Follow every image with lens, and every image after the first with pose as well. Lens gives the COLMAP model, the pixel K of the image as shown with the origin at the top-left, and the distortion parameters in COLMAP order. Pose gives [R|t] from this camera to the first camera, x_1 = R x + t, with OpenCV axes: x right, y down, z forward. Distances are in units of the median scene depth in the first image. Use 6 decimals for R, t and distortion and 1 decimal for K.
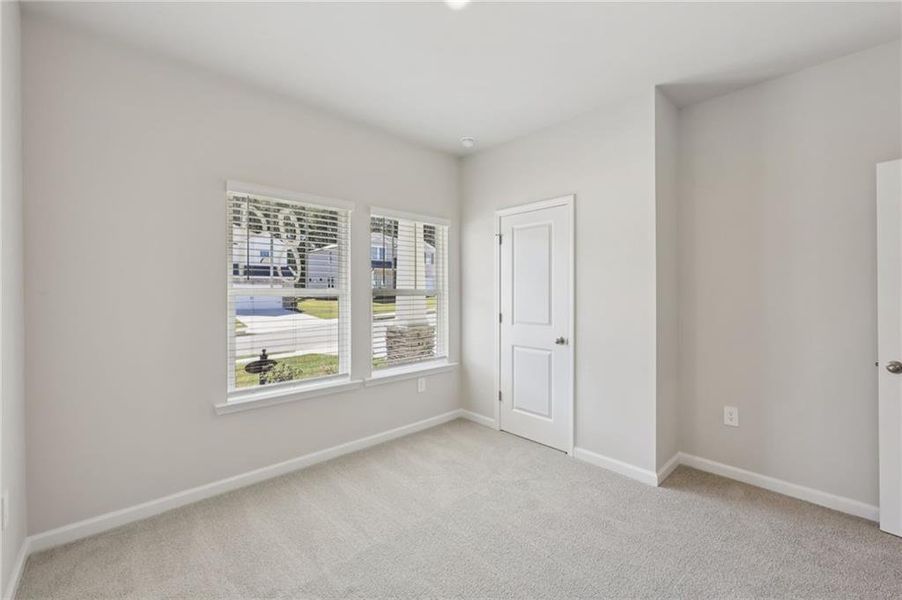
lens RADIAL K [[364.2, 0, 464.5], [0, 364.2, 294.4], [0, 0, 1]] dist [0.000740, 0.000006]
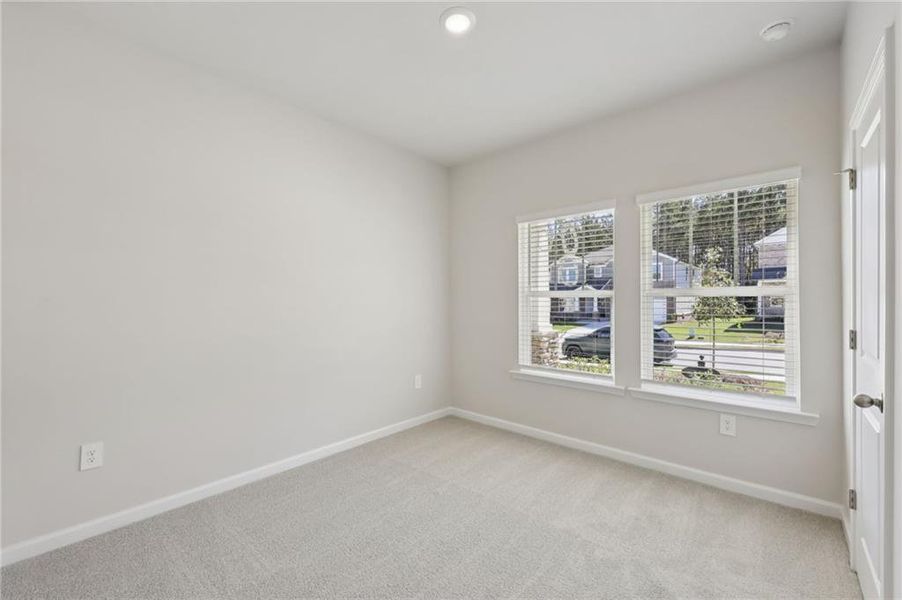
lens RADIAL K [[362.7, 0, 450.0], [0, 362.7, 300.8], [0, 0, 1]] dist [0.000777, 0.000377]
pose [[0.104927, 0.000477, -0.994480, 0.611206], [-0.000341, 1.000000, 0.000443, 0.015445], [0.994480, 0.000293, 0.104927, 0.481472]]
